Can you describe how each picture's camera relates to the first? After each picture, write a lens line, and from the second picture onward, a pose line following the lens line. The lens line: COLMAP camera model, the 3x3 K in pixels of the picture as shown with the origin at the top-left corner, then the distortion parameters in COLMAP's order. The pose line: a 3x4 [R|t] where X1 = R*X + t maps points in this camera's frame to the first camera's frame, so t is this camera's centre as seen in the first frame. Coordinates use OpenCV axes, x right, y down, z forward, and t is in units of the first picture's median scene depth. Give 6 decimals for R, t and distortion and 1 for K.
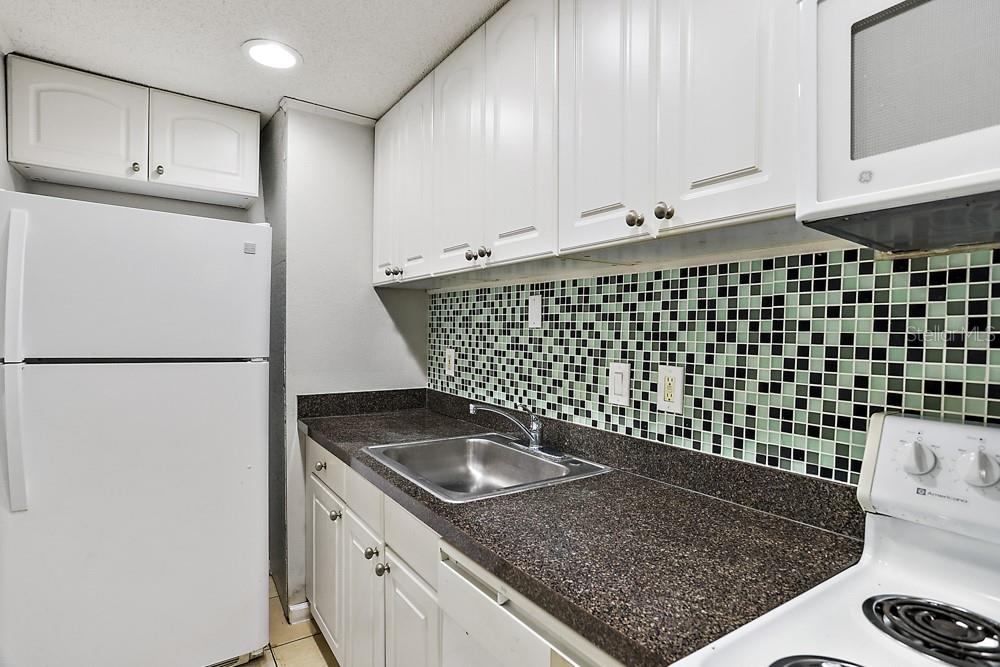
lens RADIAL K [[492.6, 0, 496.9], [0, 492.6, 348.6], [0, 0, 1]] dist [-0.051313, 0.028554]
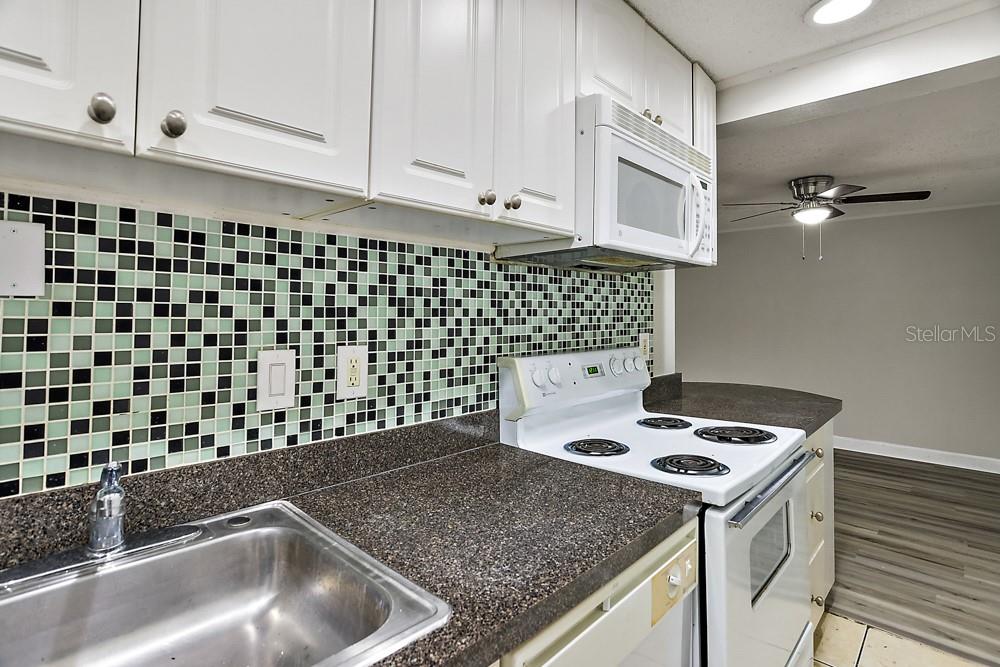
lens RADIAL K [[495.7, 0, 498.8], [0, 495.7, 304.9], [0, 0, 1]] dist [-0.051380, 0.029276]
pose [[-0.179541, 0.000568, 0.983750, -0.556325], [0.023916, 0.999707, 0.003788, -0.034656], [-0.983460, 0.024208, -0.179502, 0.879713]]
